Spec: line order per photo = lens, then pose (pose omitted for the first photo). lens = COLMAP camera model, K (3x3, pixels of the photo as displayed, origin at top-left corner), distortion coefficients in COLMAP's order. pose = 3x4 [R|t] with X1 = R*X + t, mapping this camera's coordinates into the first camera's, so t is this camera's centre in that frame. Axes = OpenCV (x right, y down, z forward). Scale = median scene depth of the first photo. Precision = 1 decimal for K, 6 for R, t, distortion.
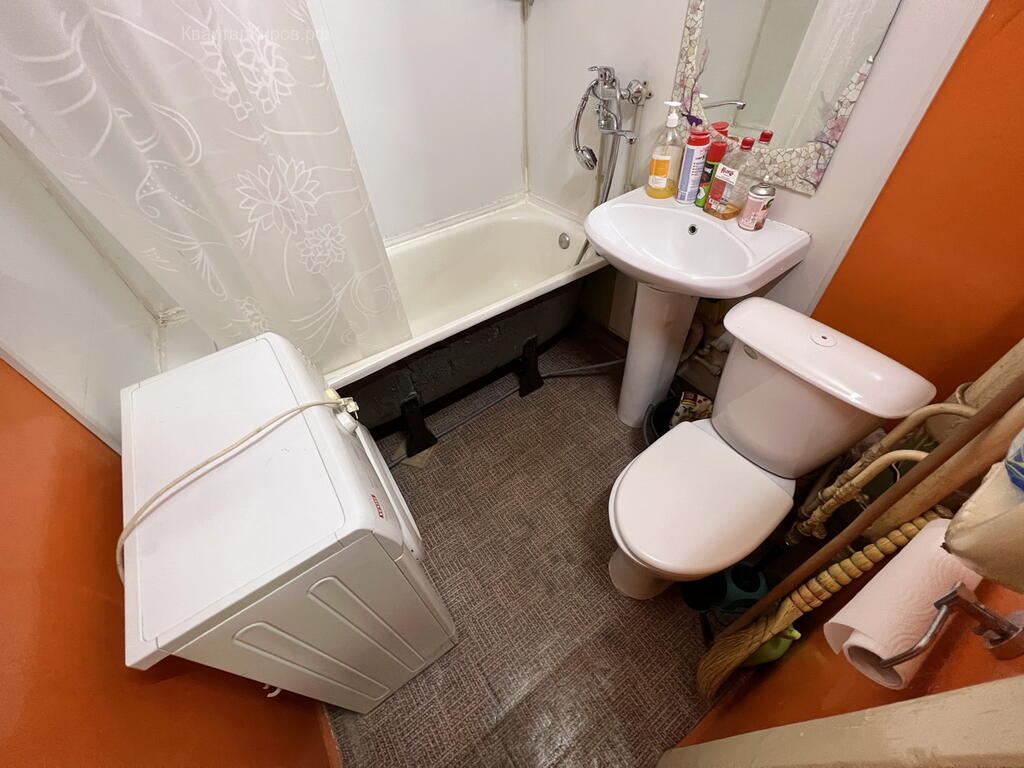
lens RADIAL K [[410.8, 0, 512.0], [0, 410.8, 384.0], [0, 0, 1]] dist [-0.009543, 0.005714]
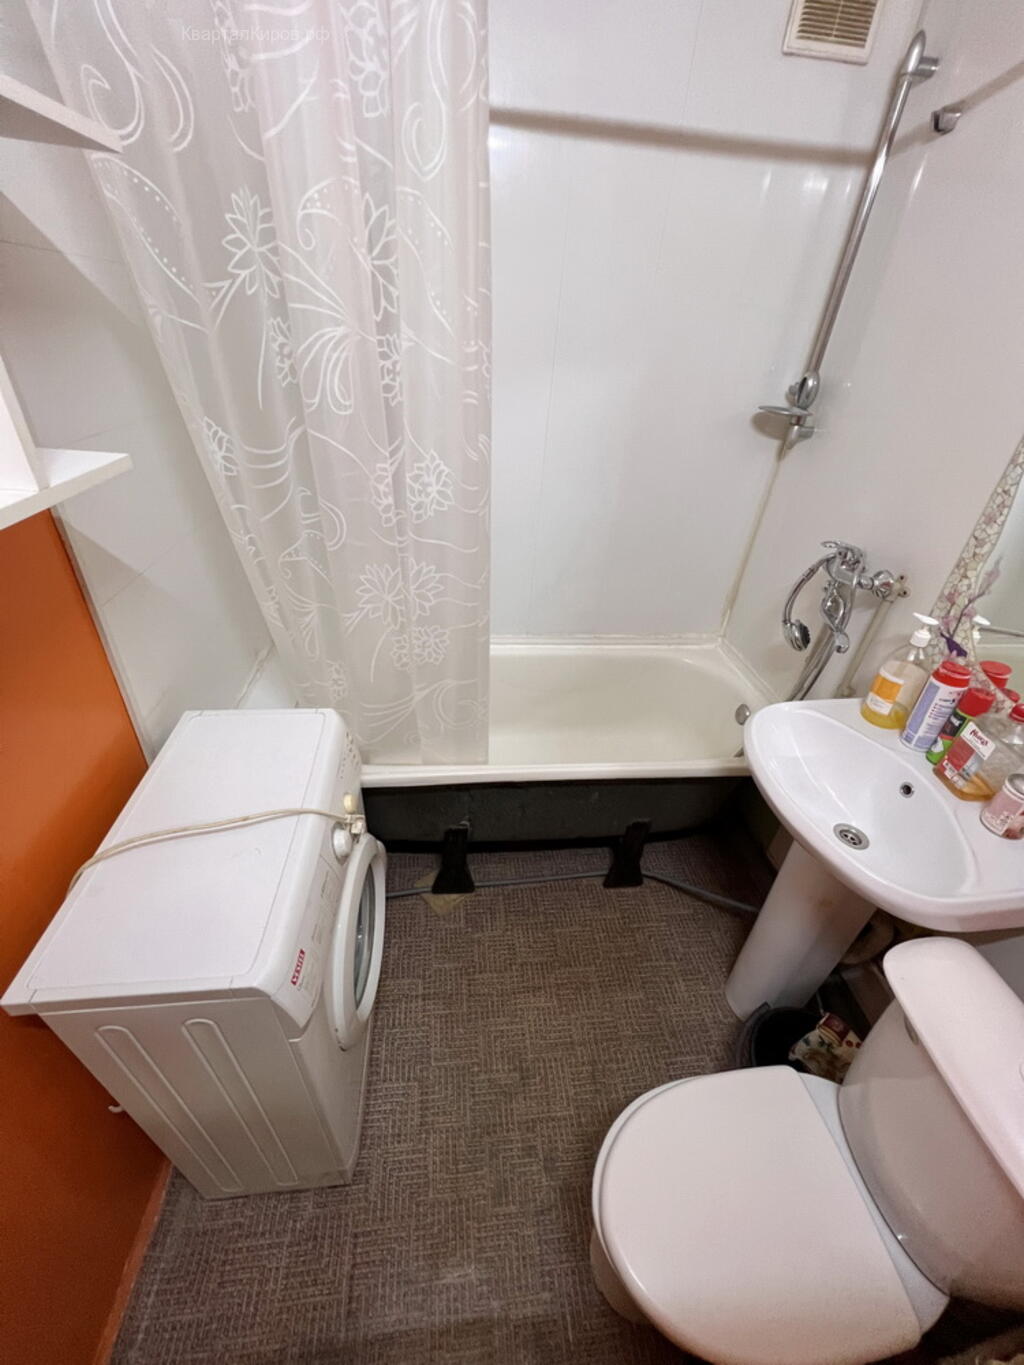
lens RADIAL K [[544.3, 0, 512.0], [0, 544.3, 679.8], [0, 0, 1]] dist [-0.000768, -0.000330]
pose [[0.868026, 0.358024, -0.344020, 0.125784], [-0.423921, 0.895111, -0.138082, -0.146024], [0.258500, 0.265696, 0.928754, -0.044663]]
